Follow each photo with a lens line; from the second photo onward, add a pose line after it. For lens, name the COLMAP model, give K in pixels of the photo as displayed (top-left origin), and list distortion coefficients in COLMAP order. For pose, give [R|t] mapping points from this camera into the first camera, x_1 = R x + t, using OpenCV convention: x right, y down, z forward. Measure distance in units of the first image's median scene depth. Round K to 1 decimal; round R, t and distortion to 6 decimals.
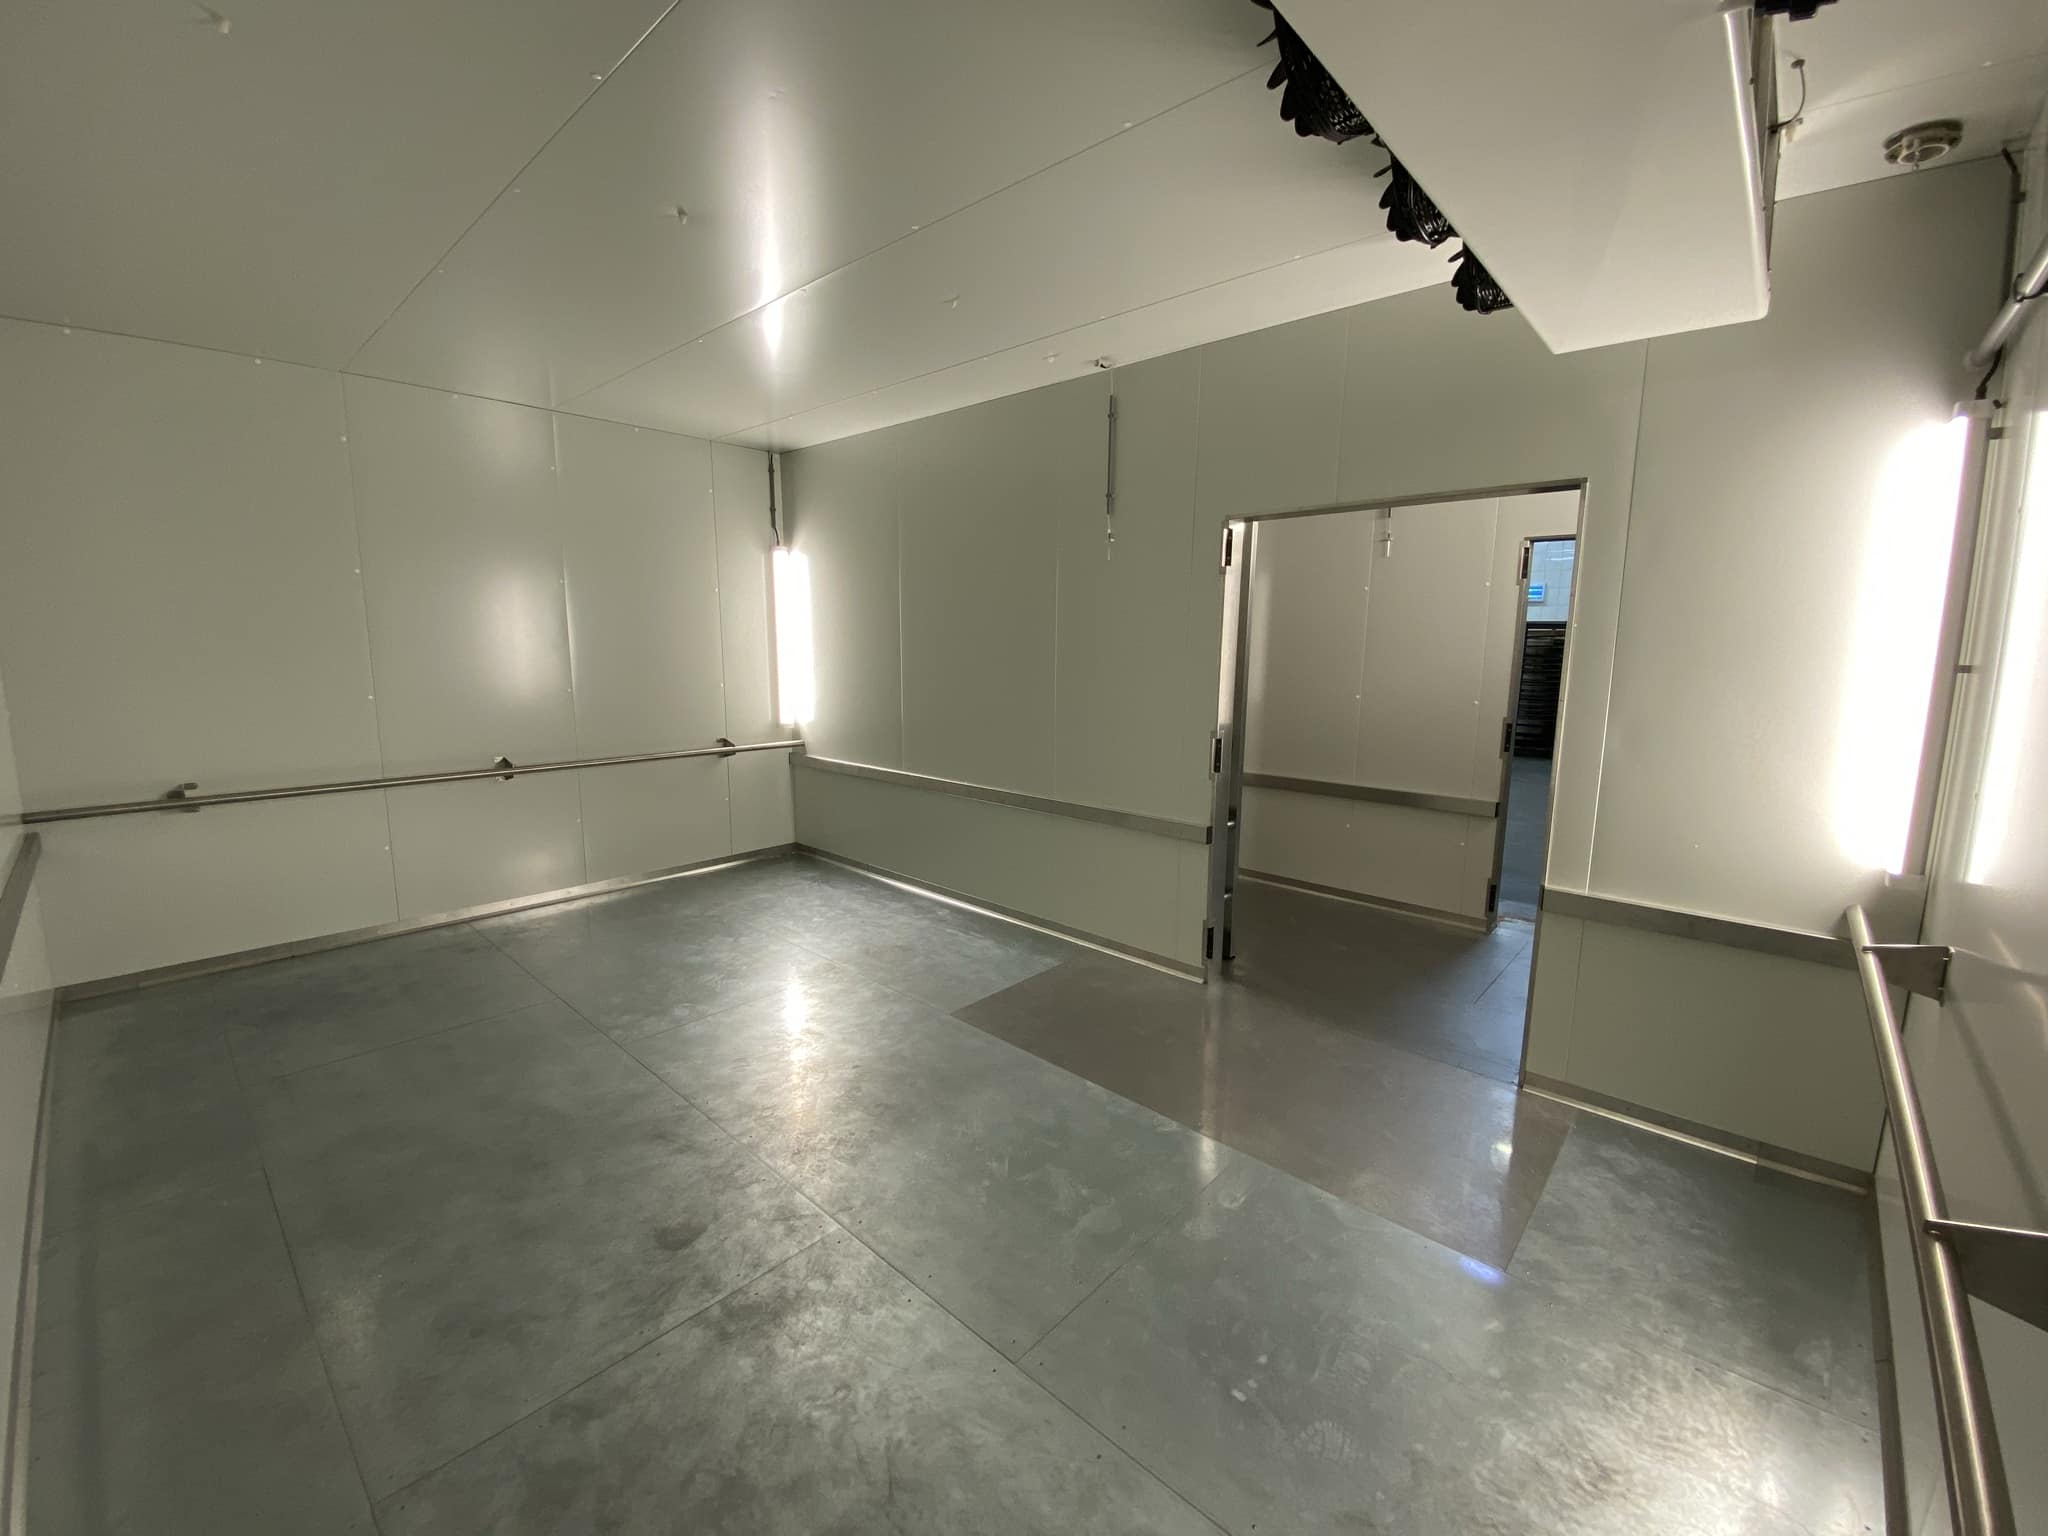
lens RADIAL K [[833.6, 0, 1021.3], [0, 833.6, 758.1], [0, 0, 1]] dist [-0.000227, 0.000030]
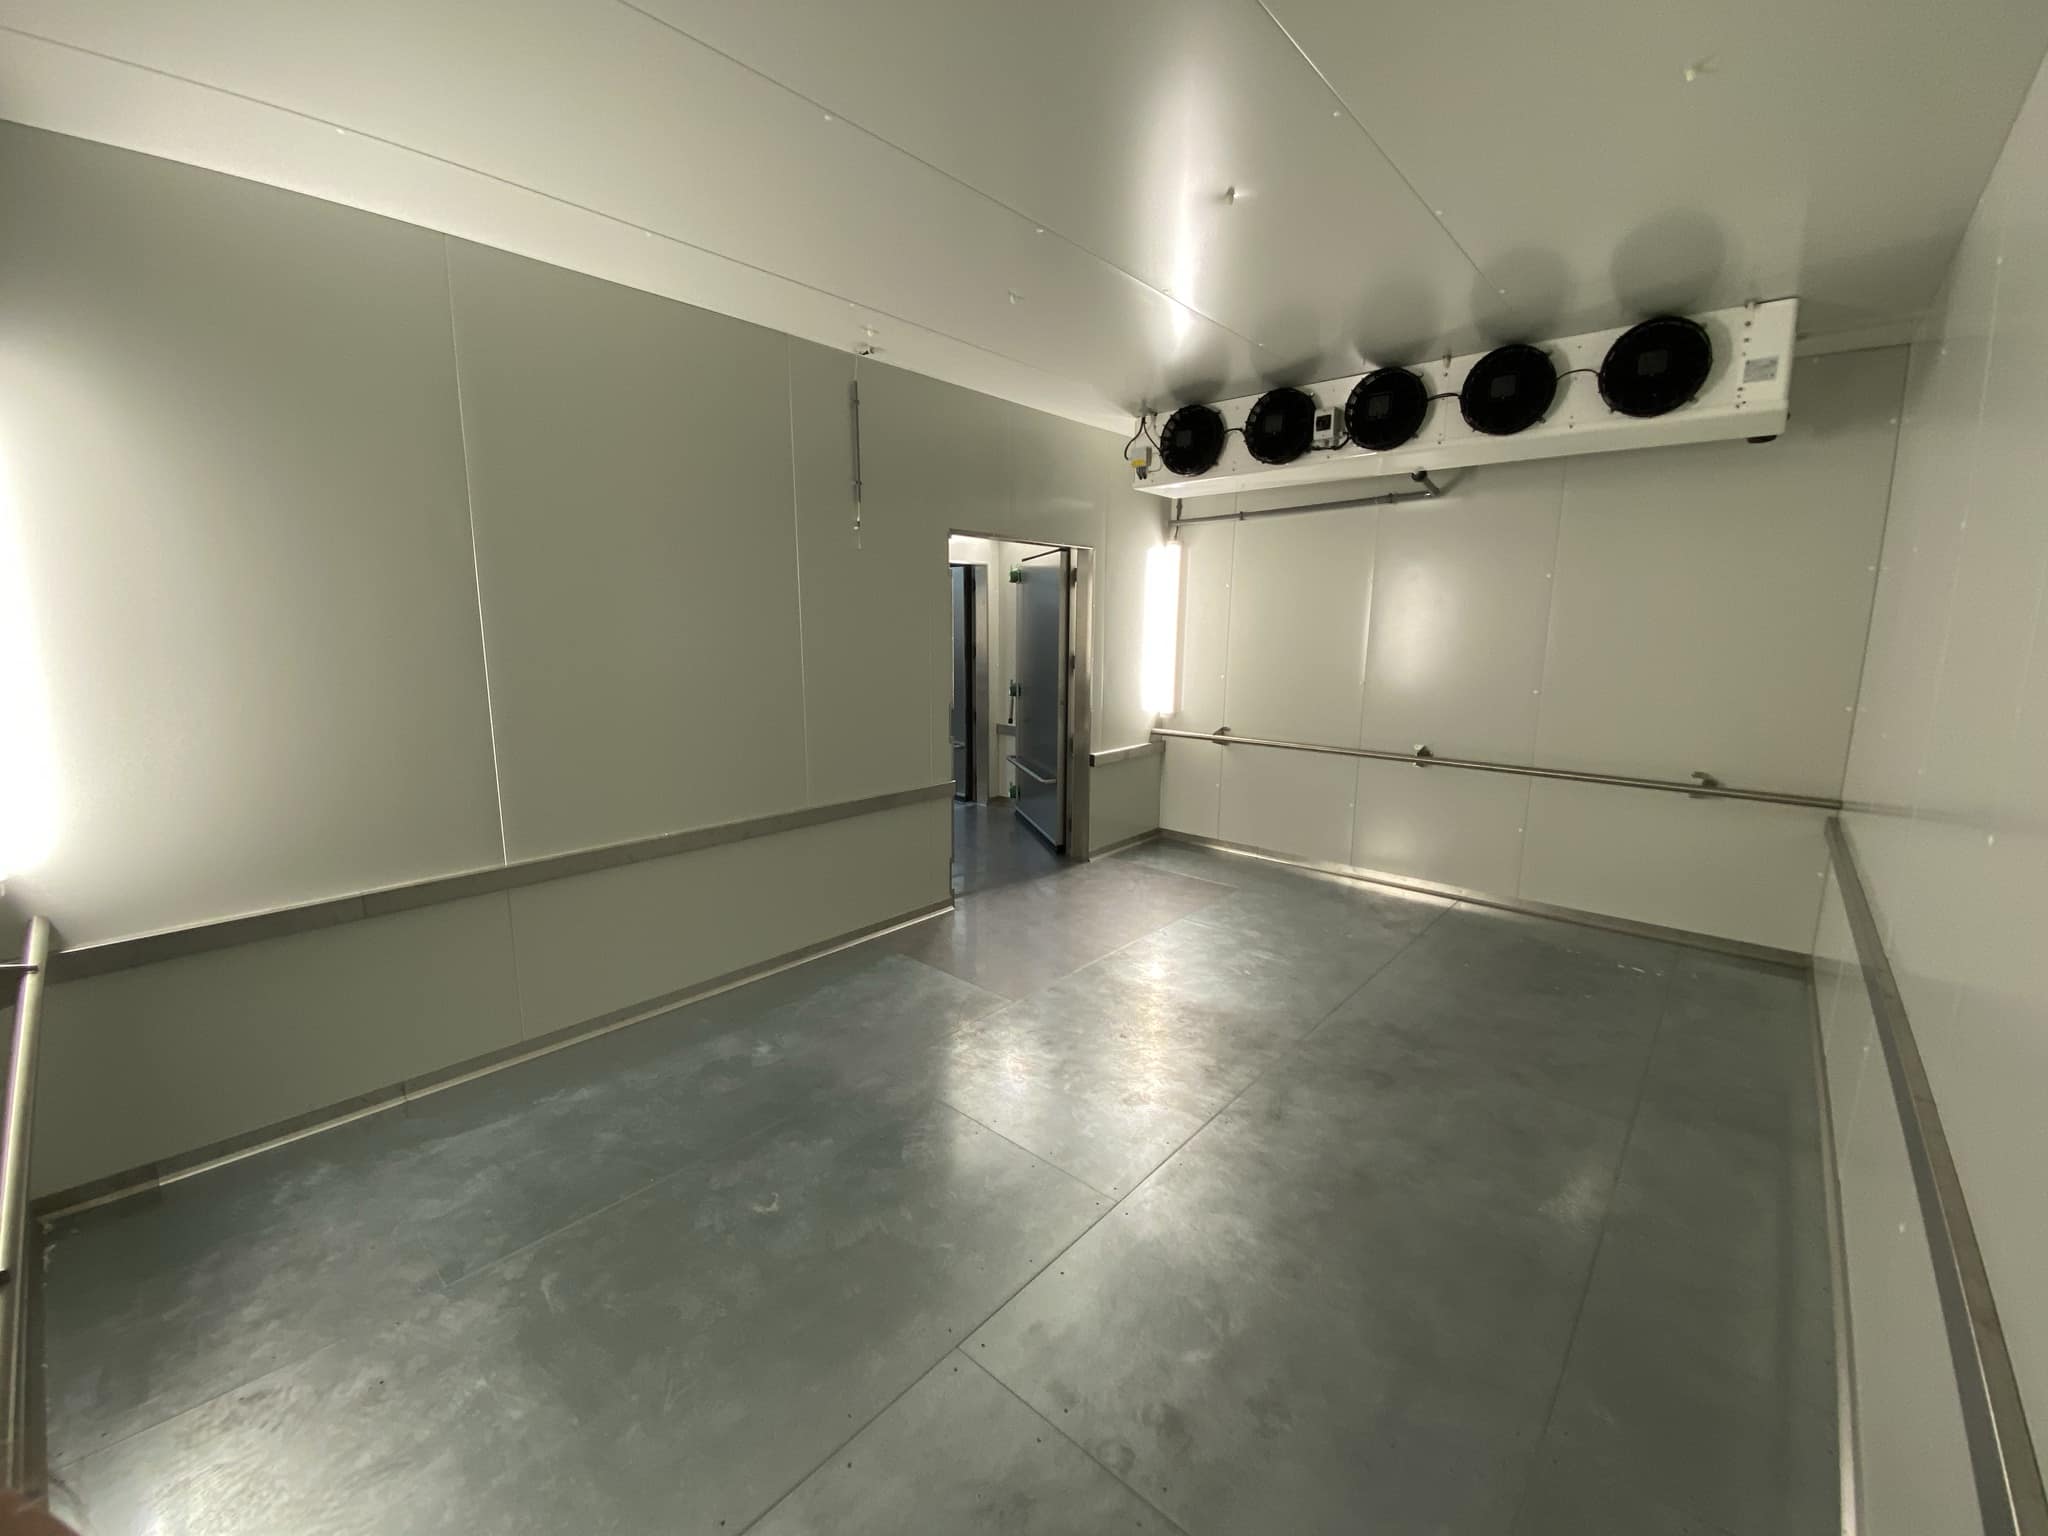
lens RADIAL K [[833.6, 0, 1019.3], [0, 833.6, 768.7], [0, 0, 1]] dist [-0.000227, 0.000030]
pose [[-0.016567, -0.174215, 0.984568, -1.614529], [0.144431, 0.973959, 0.174768, -0.223423], [-0.989376, 0.145097, 0.009027, 1.470149]]
